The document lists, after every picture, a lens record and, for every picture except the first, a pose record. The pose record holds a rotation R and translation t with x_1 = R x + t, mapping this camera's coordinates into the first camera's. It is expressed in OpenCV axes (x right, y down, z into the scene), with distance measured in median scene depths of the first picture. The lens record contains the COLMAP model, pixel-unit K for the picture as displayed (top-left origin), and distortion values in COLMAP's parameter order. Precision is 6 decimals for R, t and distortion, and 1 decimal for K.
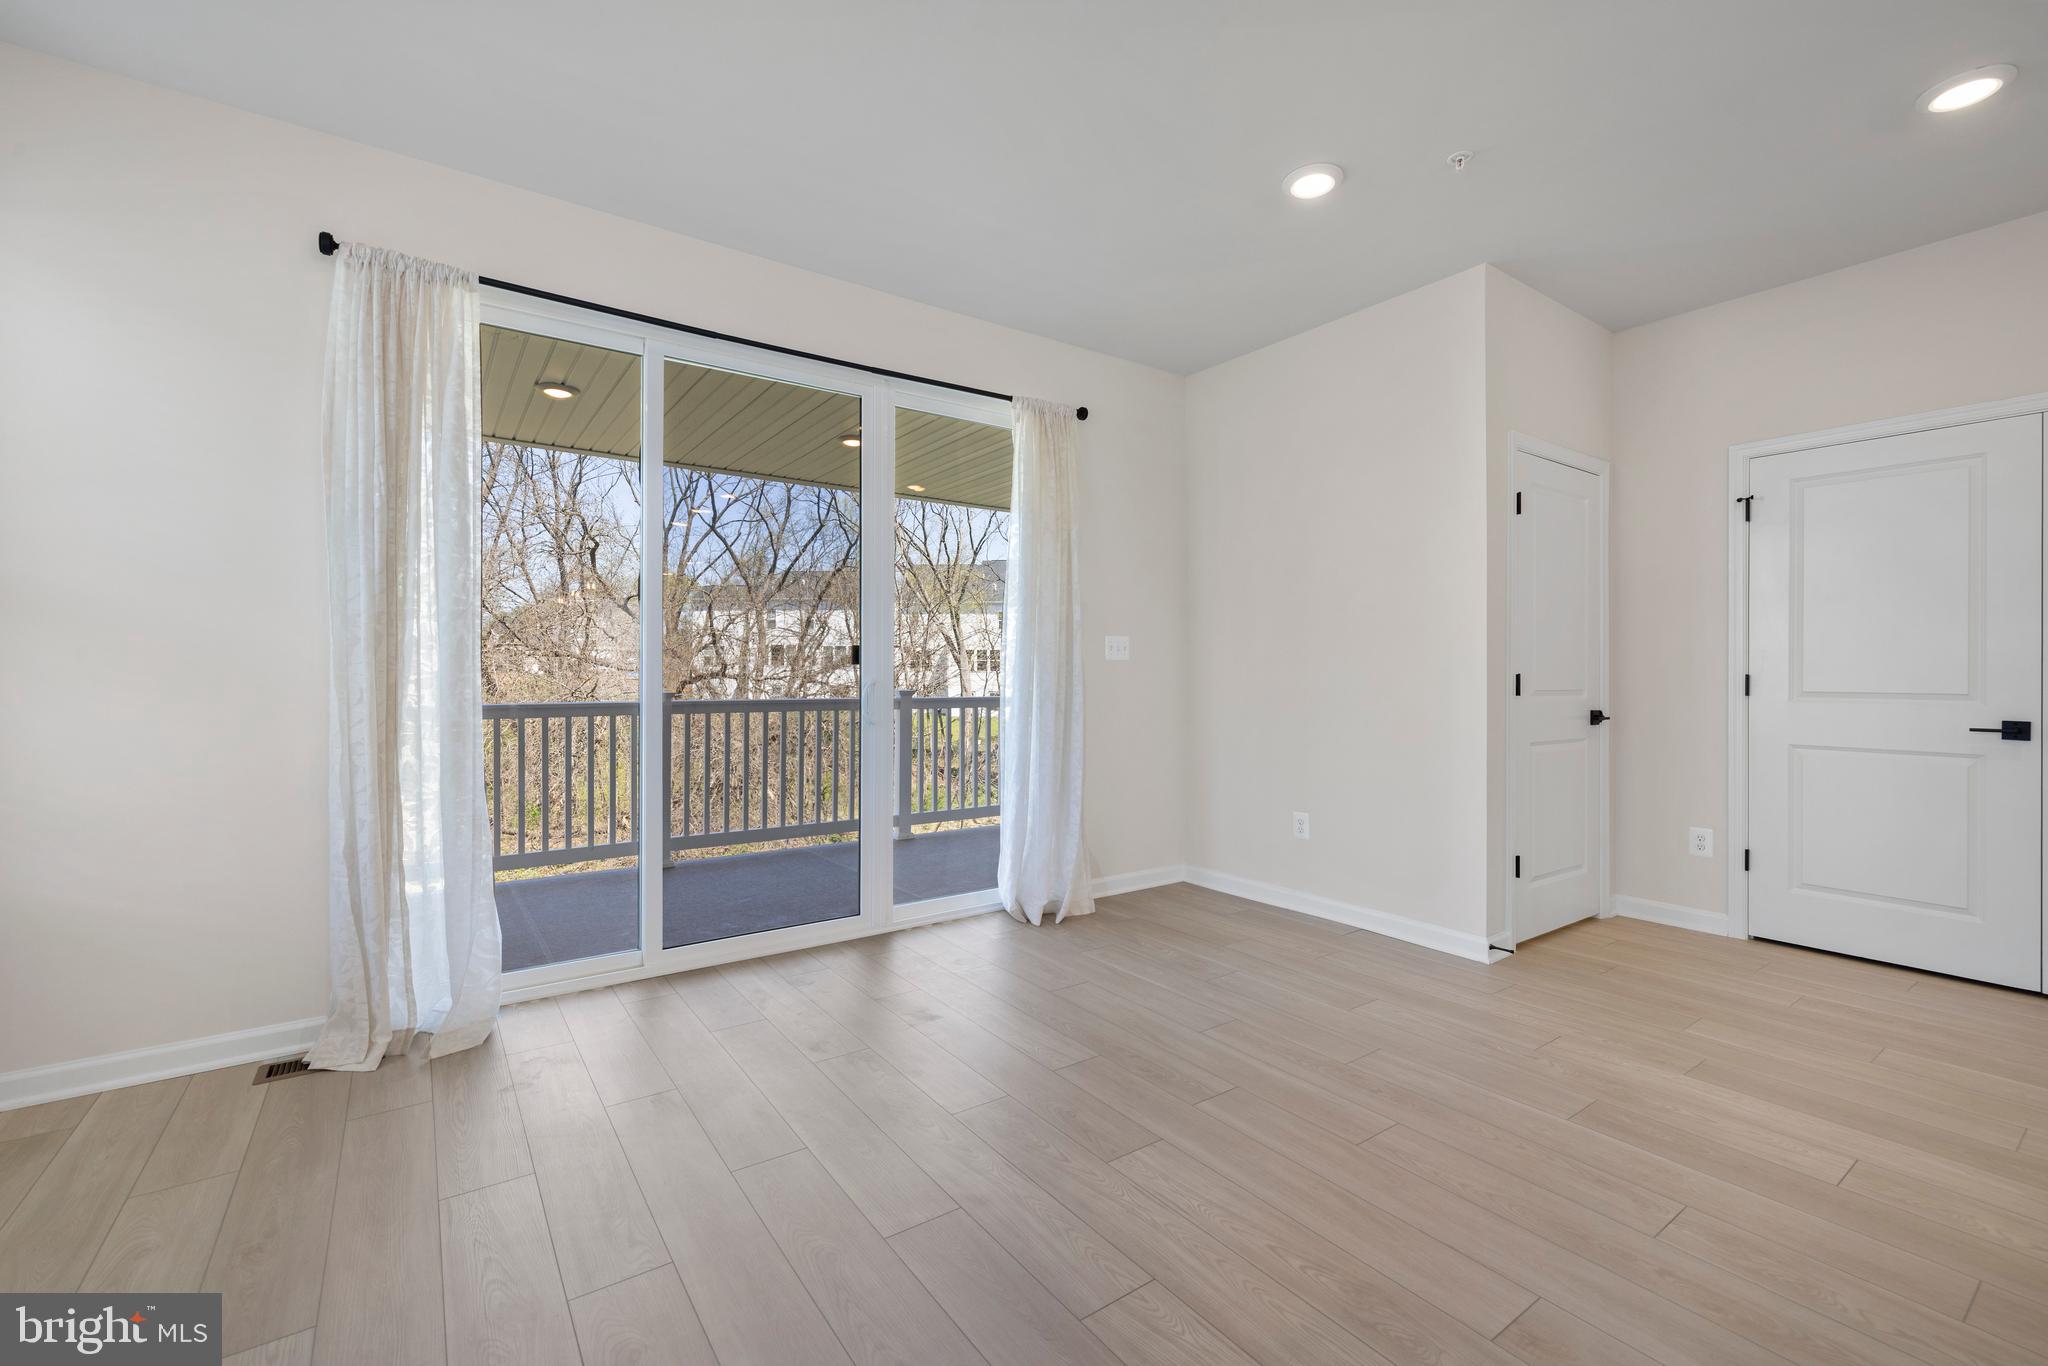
lens RADIAL K [[863.1, 0, 1022.3], [0, 863.1, 675.7], [0, 0, 1]] dist [0.009806, -0.000114]
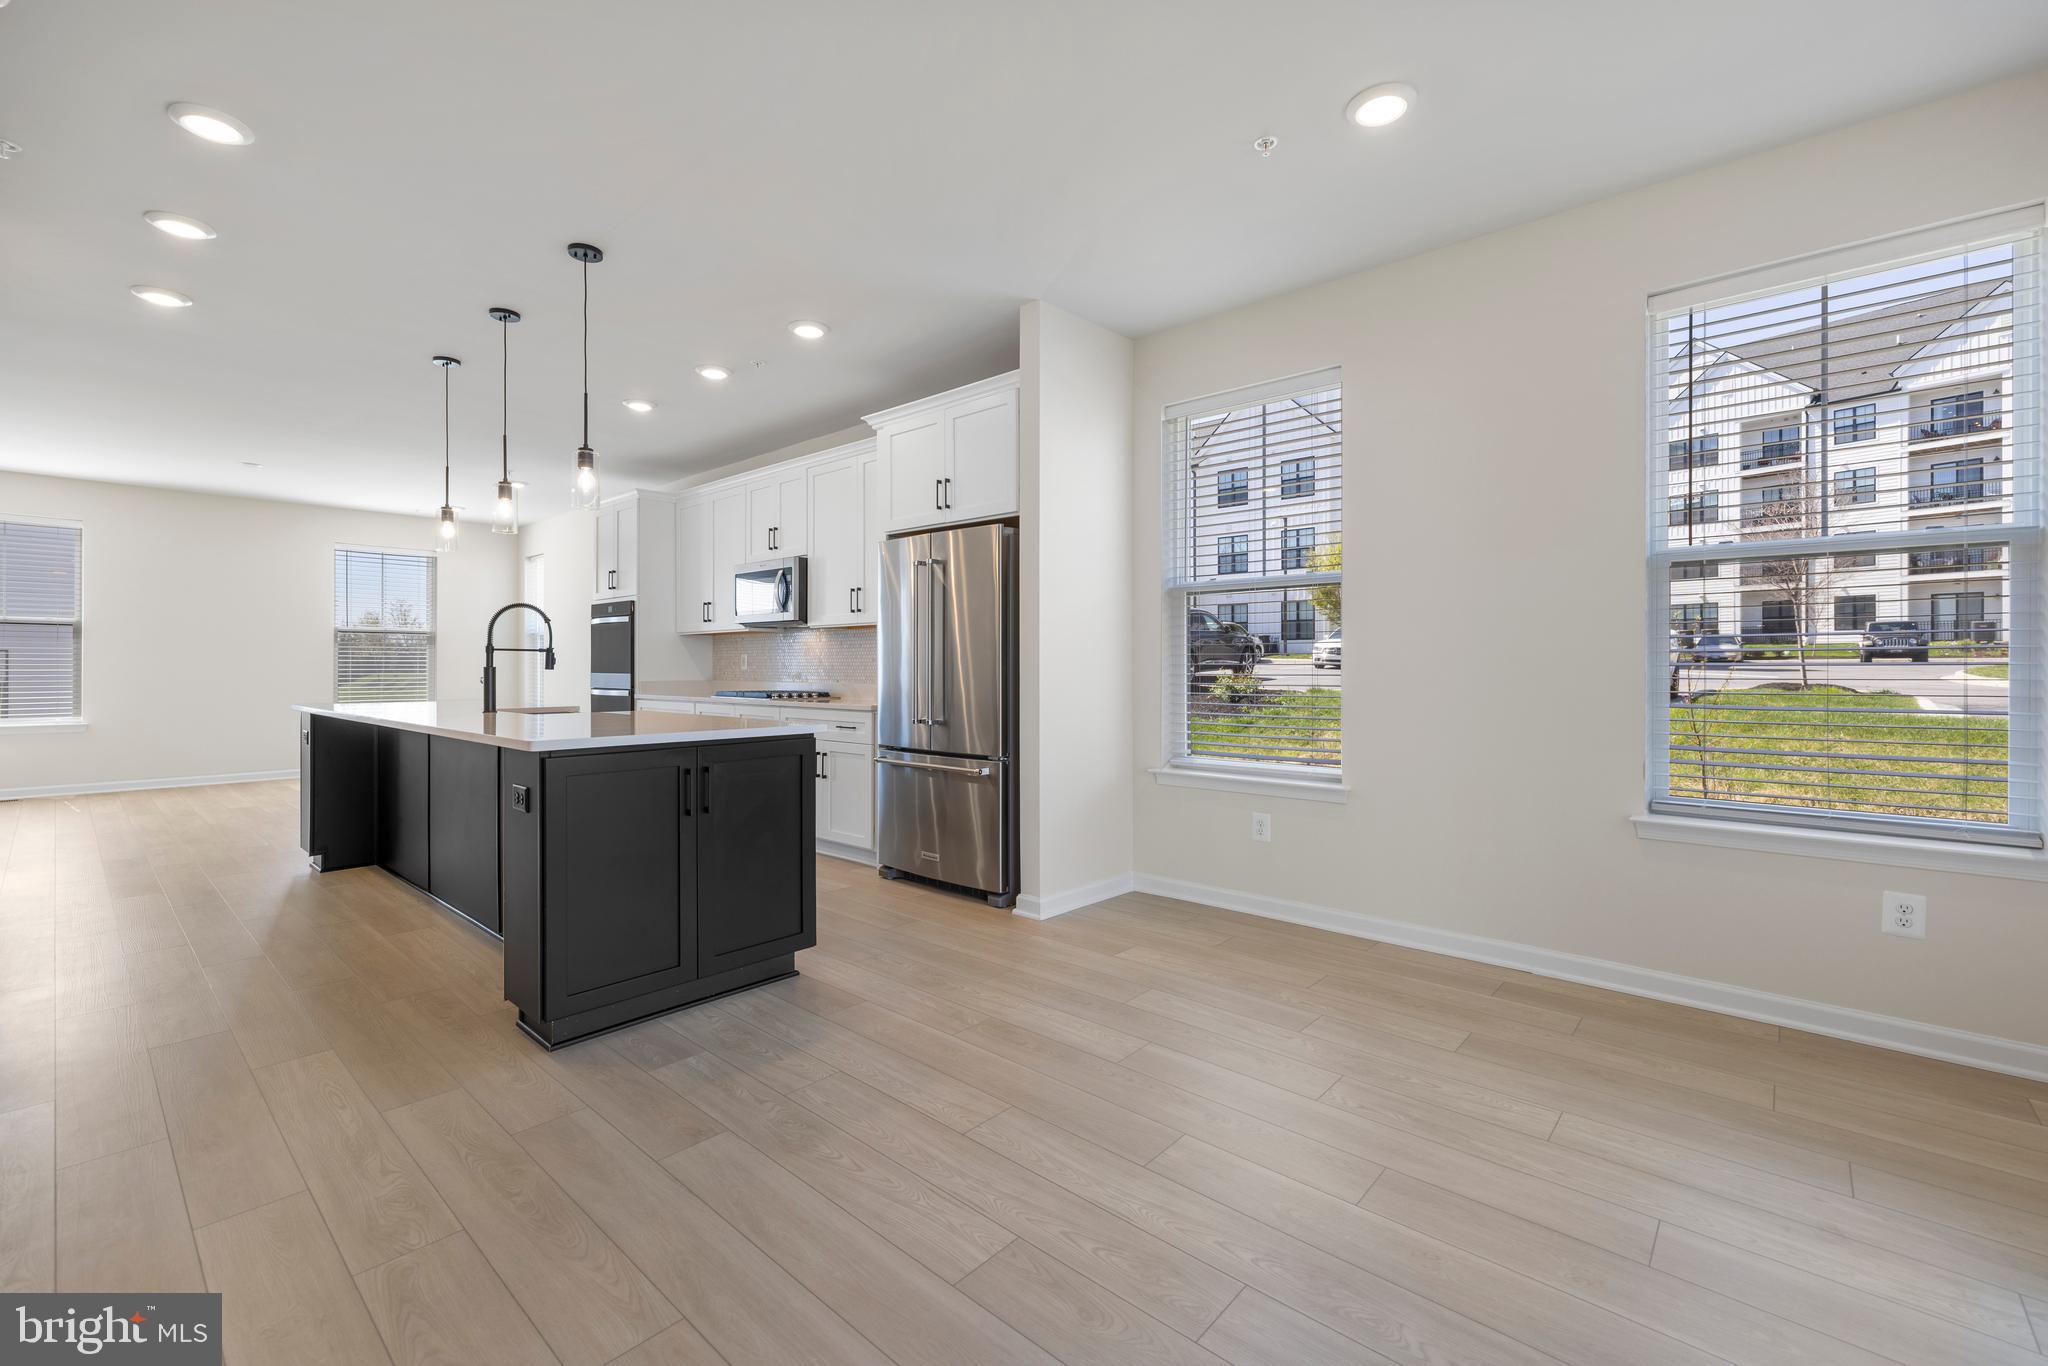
lens RADIAL K [[863.1, 0, 1022.3], [0, 863.1, 675.7], [0, 0, 1]] dist [0.009806, -0.000114]
pose [[-0.974744, -0.002057, -0.223314, 0.183342], [-0.004527, 0.999934, 0.010551, 0.001377], [0.223278, 0.011296, -0.974689, 1.170266]]
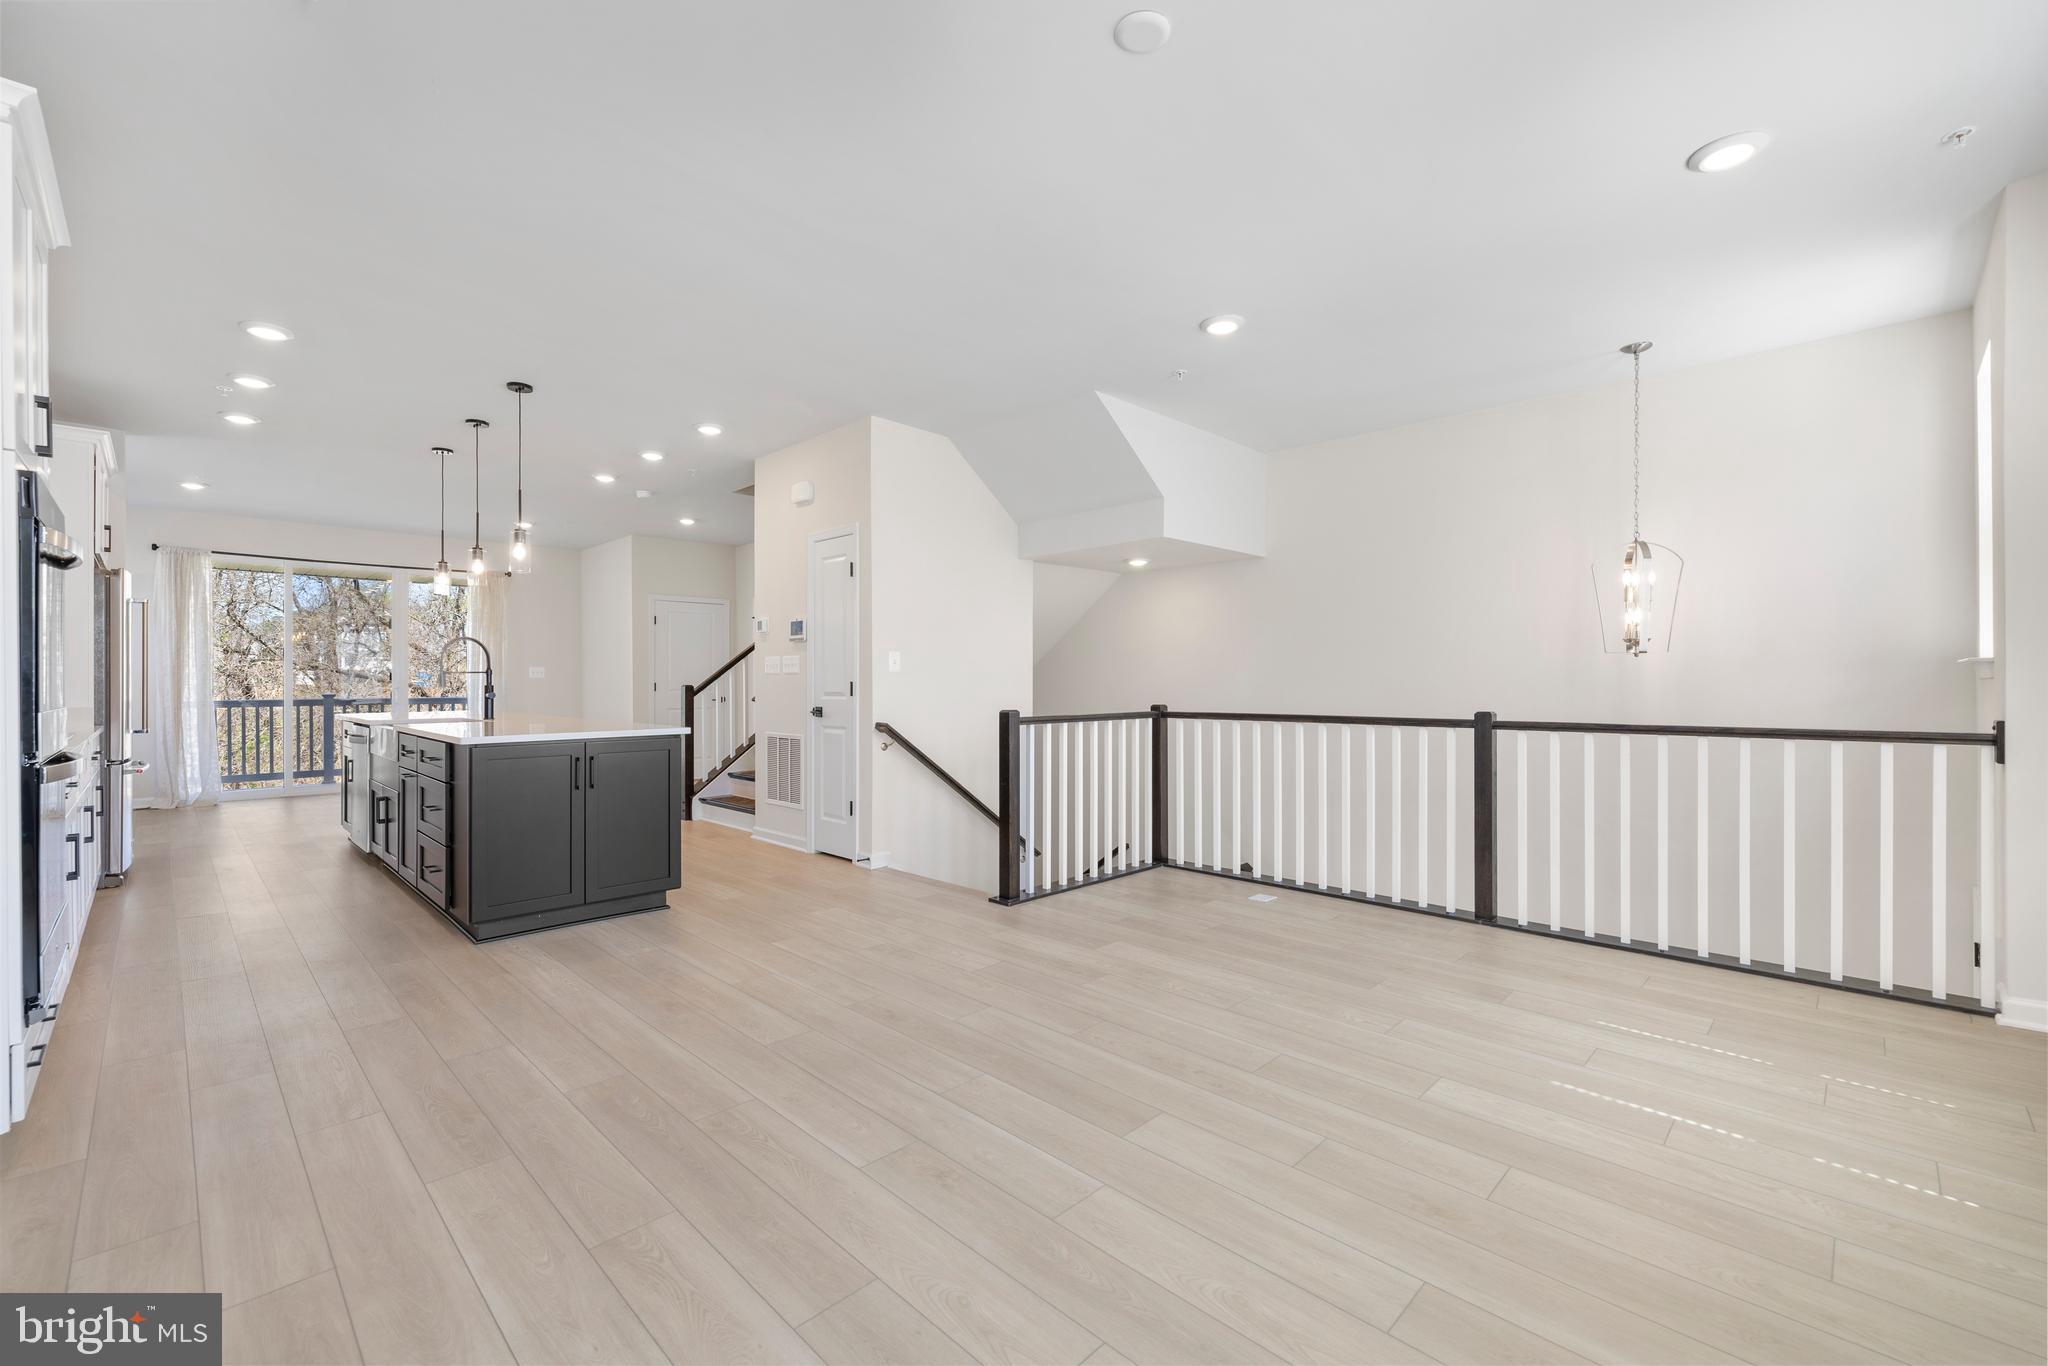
lens RADIAL K [[863.1, 0, 1022.3], [0, 863.1, 675.7], [0, 0, 1]] dist [0.009806, -0.000114]
pose [[0.985822, -0.006751, 0.167661, 1.416168], [0.008083, 0.999941, -0.007261, 0.006510], [-0.167602, 0.008514, 0.985818, -2.115919]]
